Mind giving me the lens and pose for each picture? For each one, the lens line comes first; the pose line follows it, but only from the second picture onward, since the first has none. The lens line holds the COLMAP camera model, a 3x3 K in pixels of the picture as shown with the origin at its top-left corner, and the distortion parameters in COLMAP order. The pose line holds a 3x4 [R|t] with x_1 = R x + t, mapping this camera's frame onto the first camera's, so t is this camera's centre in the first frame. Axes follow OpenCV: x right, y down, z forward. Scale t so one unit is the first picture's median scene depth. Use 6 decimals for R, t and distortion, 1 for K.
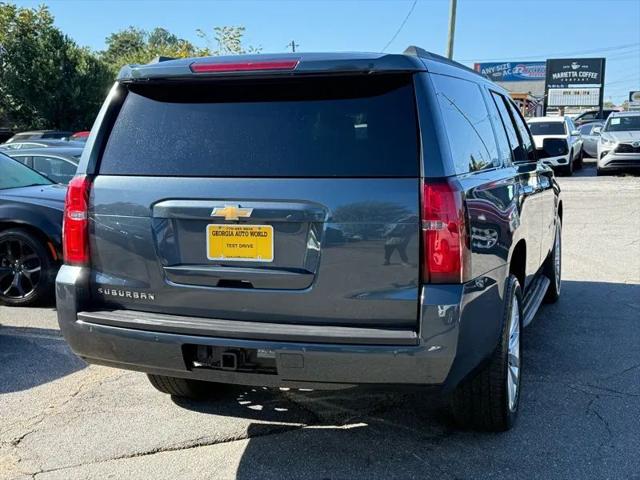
lens RADIAL K [[840.2, 0, 283.2], [0, 840.2, 239.6], [0, 0, 1]] dist [0.195978, -0.441998]
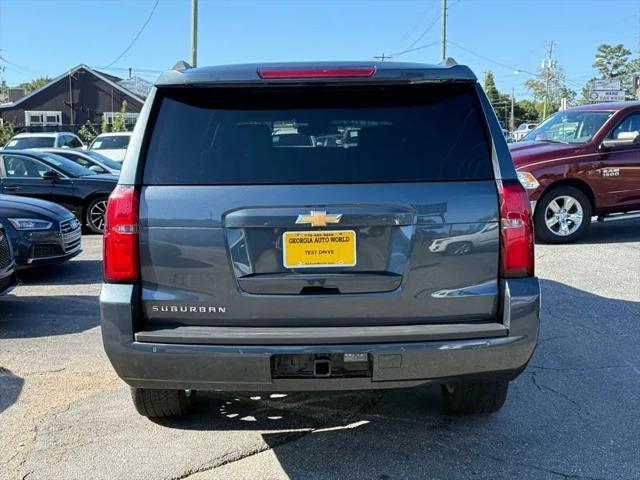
lens RADIAL K [[840.2, 0, 283.2], [0, 840.2, 239.6], [0, 0, 1]] dist [0.195978, -0.441998]
pose [[0.939158, -0.043160, 0.340762, -0.398545], [0.047598, 0.998856, -0.004672, -0.004506], [-0.340170, 0.020607, 0.940138, 0.067187]]
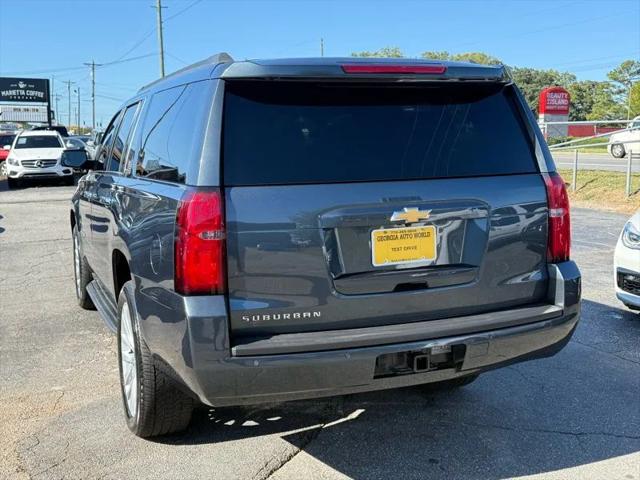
lens RADIAL K [[765.1, 0, 299.4], [0, 765.1, 240.1], [0, 0, 1]] dist [0.210258, -0.554258]
pose [[0.736450, -0.089707, 0.670518, -0.697998], [0.093713, 0.995141, 0.030210, -0.038732], [-0.669970, 0.040588, 0.741278, 0.371719]]
